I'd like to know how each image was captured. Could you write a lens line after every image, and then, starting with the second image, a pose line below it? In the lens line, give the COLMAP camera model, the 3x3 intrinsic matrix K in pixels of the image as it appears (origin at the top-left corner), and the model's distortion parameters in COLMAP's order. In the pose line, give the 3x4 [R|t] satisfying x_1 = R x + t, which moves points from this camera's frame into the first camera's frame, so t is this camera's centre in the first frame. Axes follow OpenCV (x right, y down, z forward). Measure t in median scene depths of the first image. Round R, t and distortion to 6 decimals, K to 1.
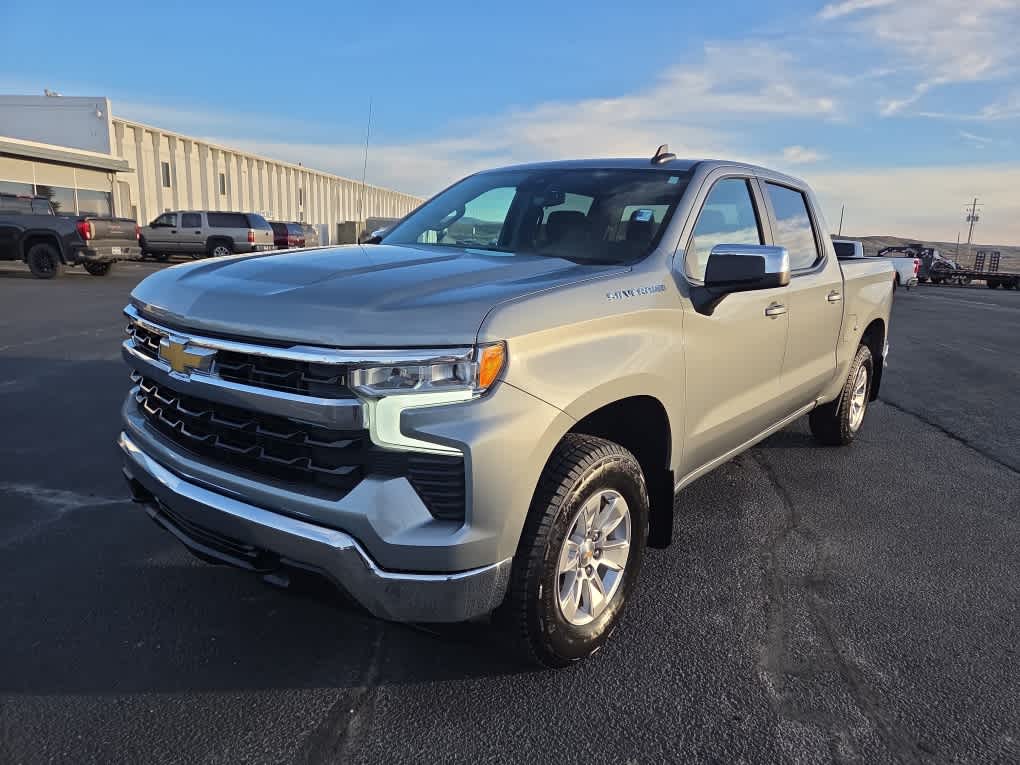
lens RADIAL K [[690.6, 0, 510.0], [0, 690.6, 382.5], [0, 0, 1]] dist [0.081909, -0.067599]
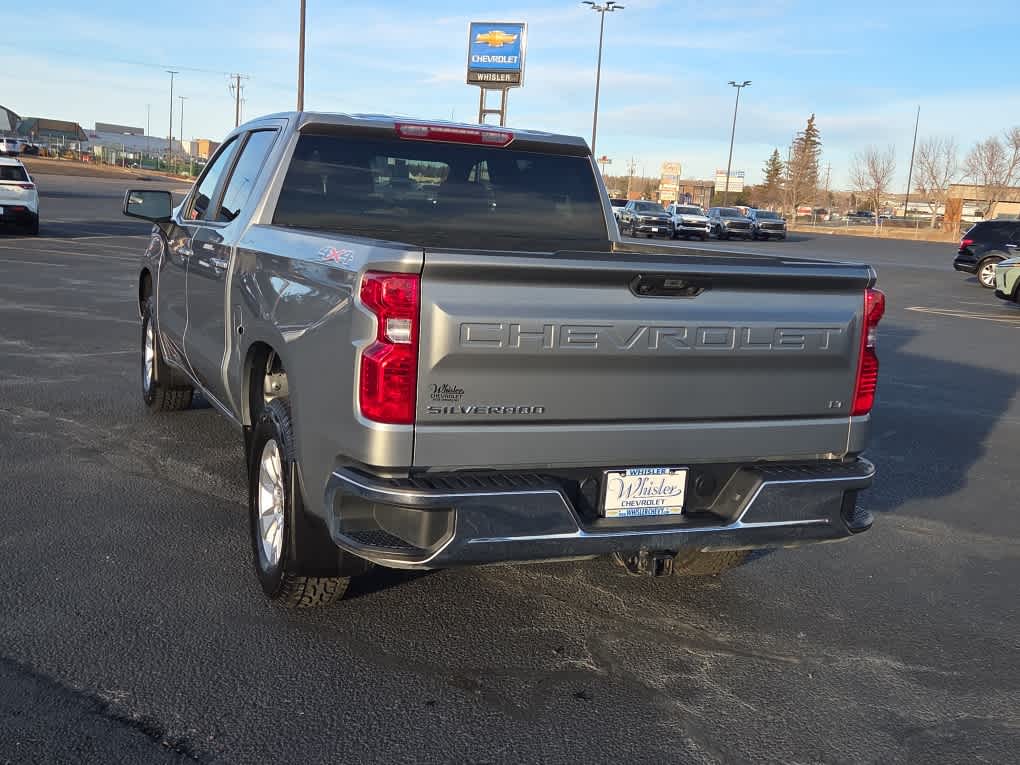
lens RADIAL K [[1212.2, 0, 515.6], [0, 1212.2, 383.9], [0, 0, 1]] dist [0.085421, -0.001892]
pose [[-0.500387, 0.062822, -0.863520, 0.988388], [-0.247769, 0.945262, 0.212344, -0.255393], [0.829592, 0.320208, -0.457432, 1.301488]]
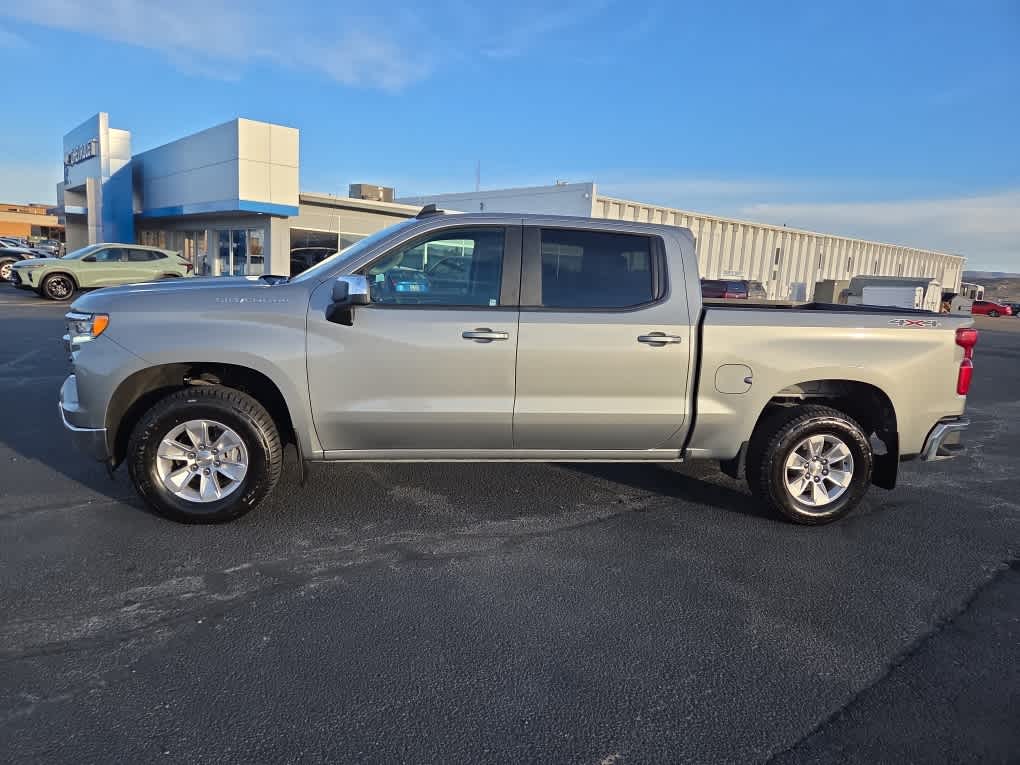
lens RADIAL K [[690.6, 0, 510.0], [0, 690.6, 382.5], [0, 0, 1]] dist [0.081909, -0.067599]
pose [[0.732079, 0.109828, -0.672308, 0.641165], [-0.166098, 0.985910, -0.019806, -0.005149], [0.660660, 0.126168, 0.740007, 0.094081]]
